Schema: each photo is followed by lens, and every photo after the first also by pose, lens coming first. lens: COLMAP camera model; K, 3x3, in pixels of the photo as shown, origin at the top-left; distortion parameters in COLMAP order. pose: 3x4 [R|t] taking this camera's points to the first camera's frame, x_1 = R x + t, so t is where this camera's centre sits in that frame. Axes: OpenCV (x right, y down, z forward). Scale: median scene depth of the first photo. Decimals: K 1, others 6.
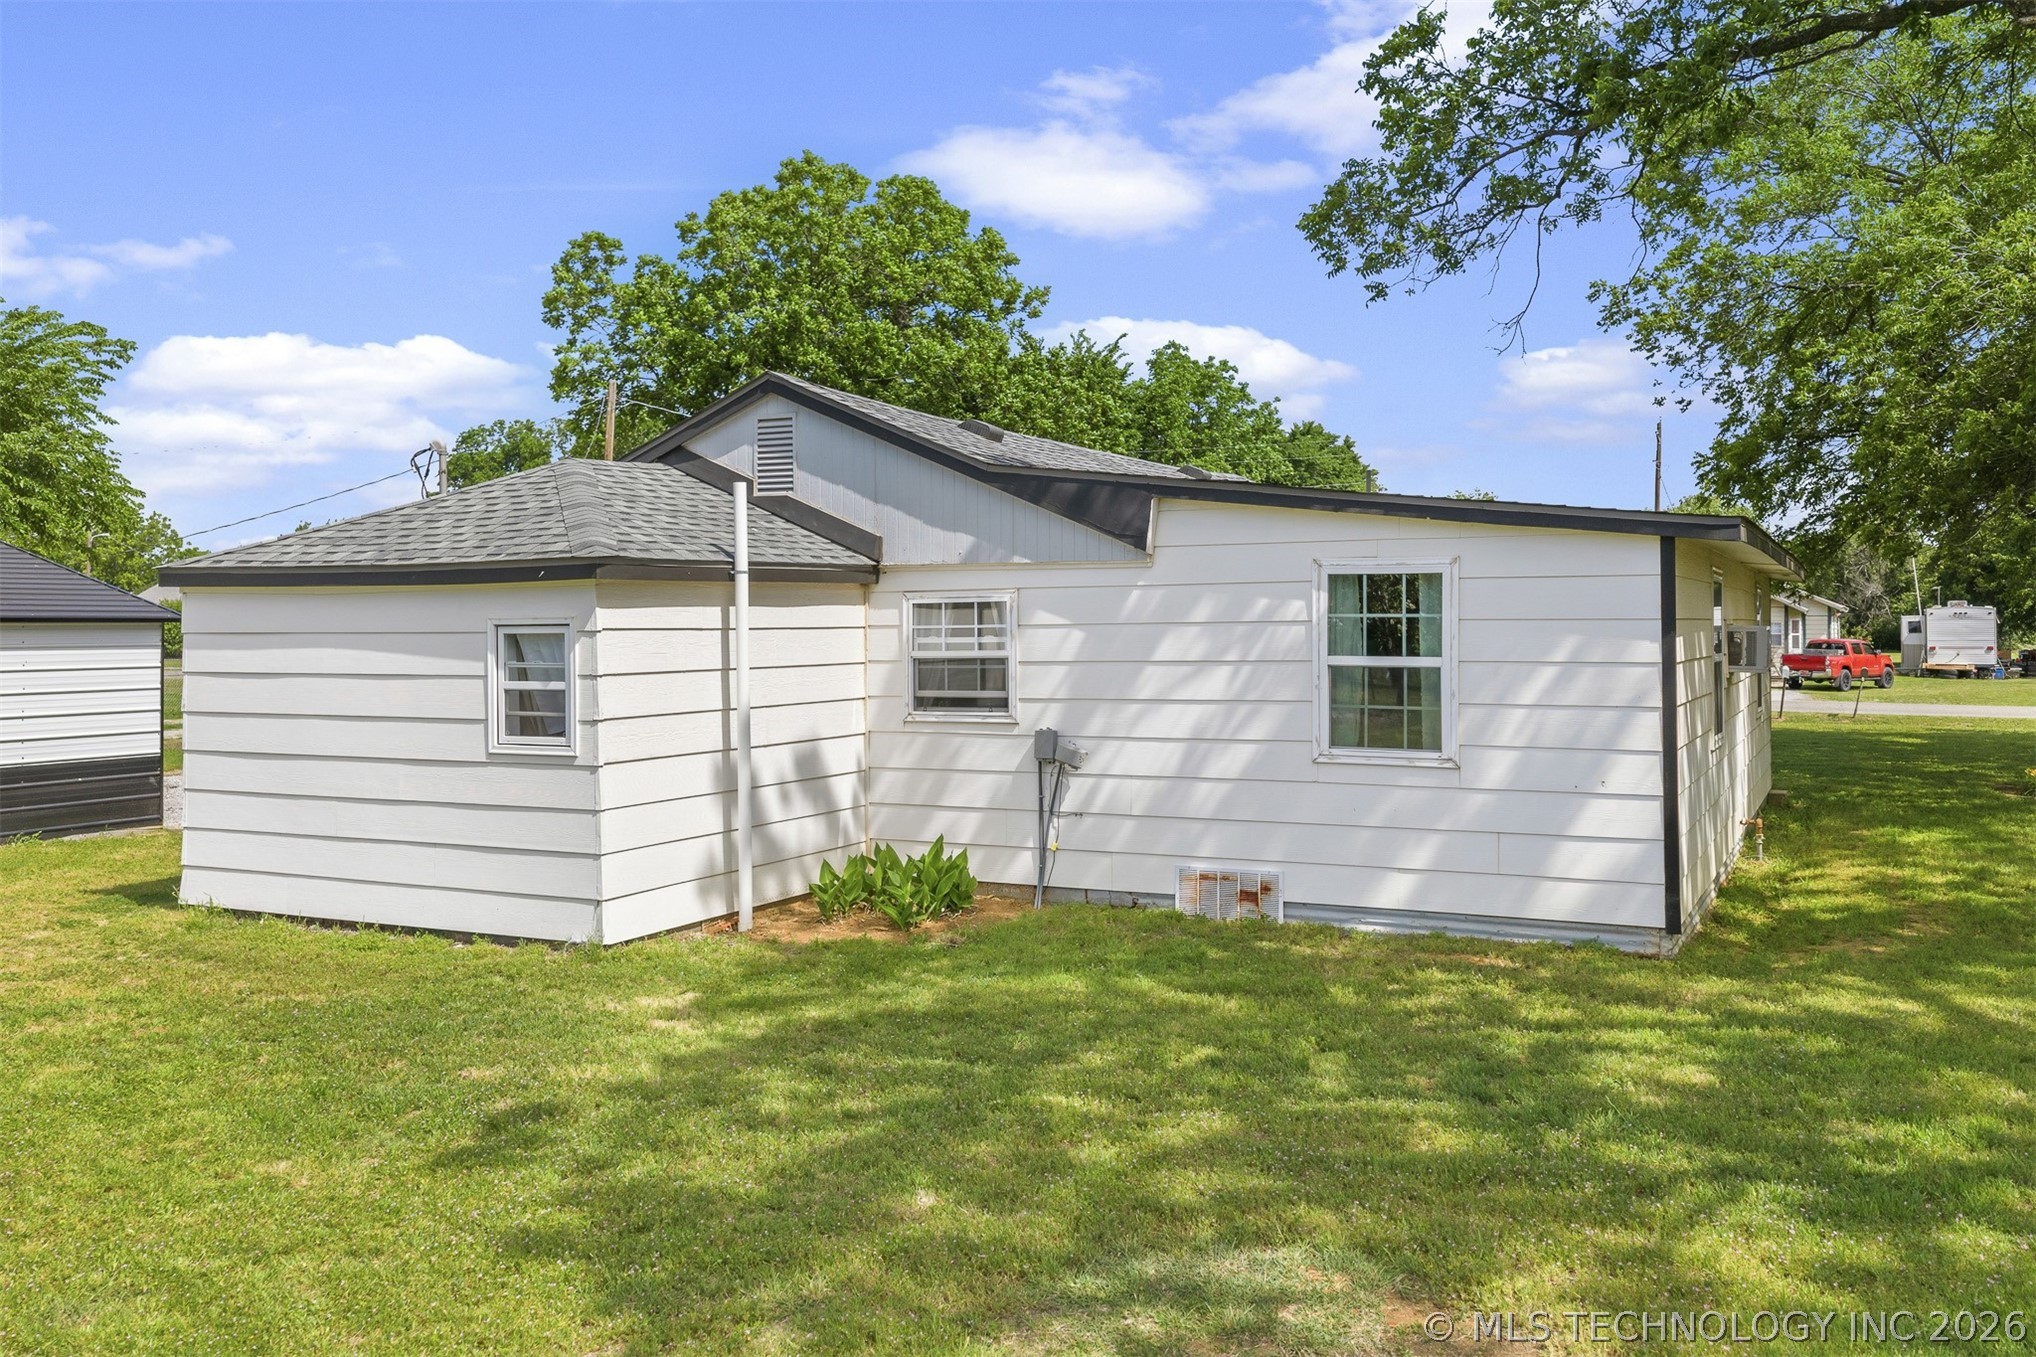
lens RADIAL K [[1667.6, 0, 1035.6], [0, 1667.6, 650.2], [0, 0, 1]] dist [0.003215, -0.003324]
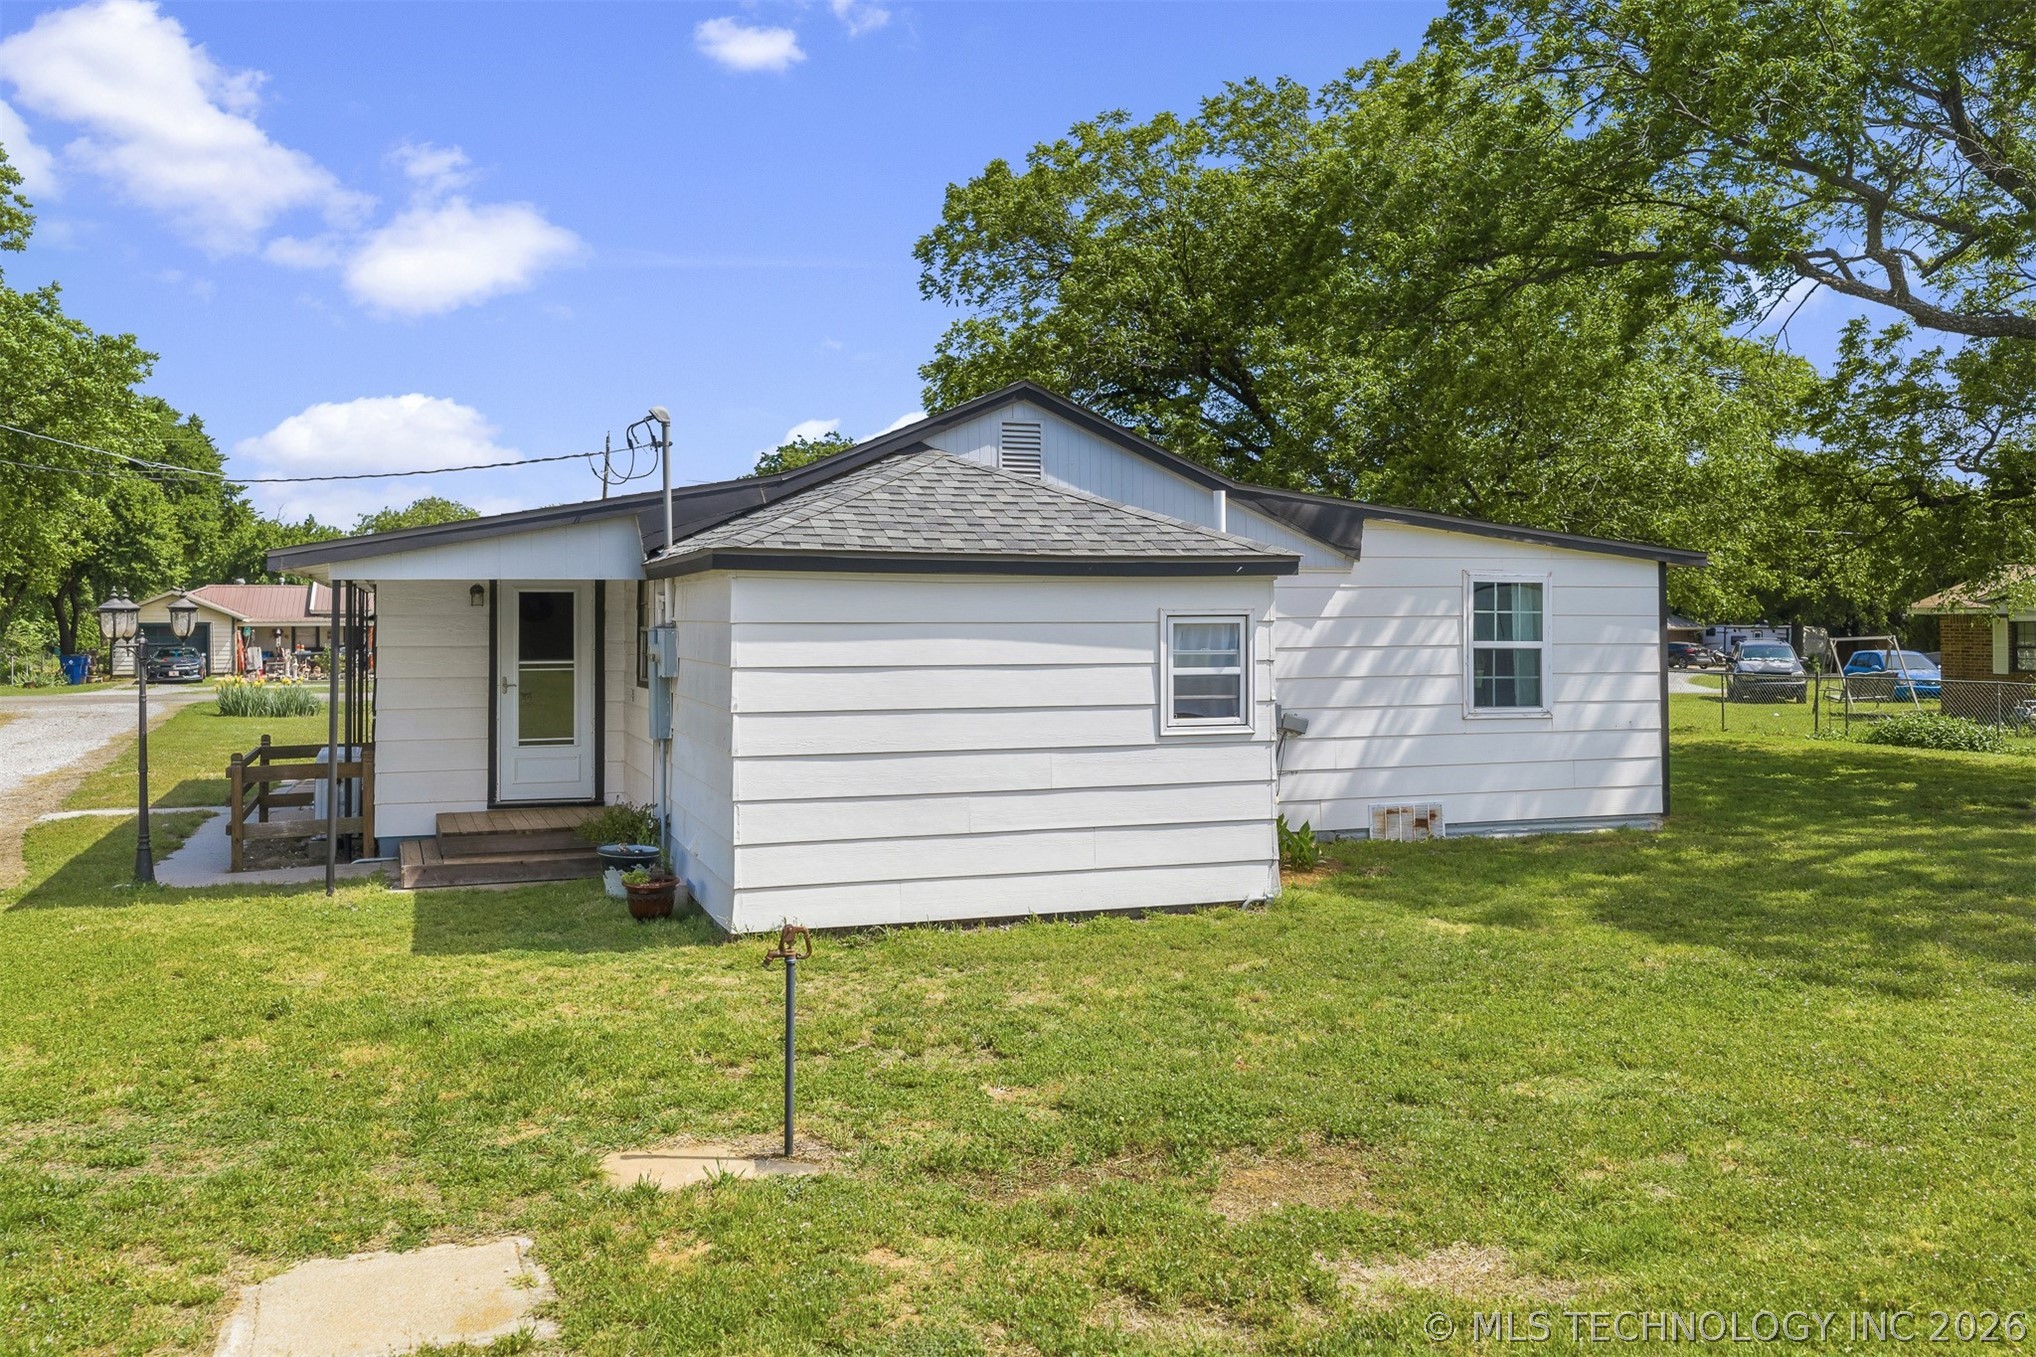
lens RADIAL K [[1667.6, 0, 1035.6], [0, 1667.6, 650.2], [0, 0, 1]] dist [0.003215, -0.003324]
pose [[0.707716, -0.009163, 0.706438, -1.079614], [0.008915, 0.999952, 0.004038, 0.001981], [-0.706441, 0.003440, 0.707764, 0.289300]]
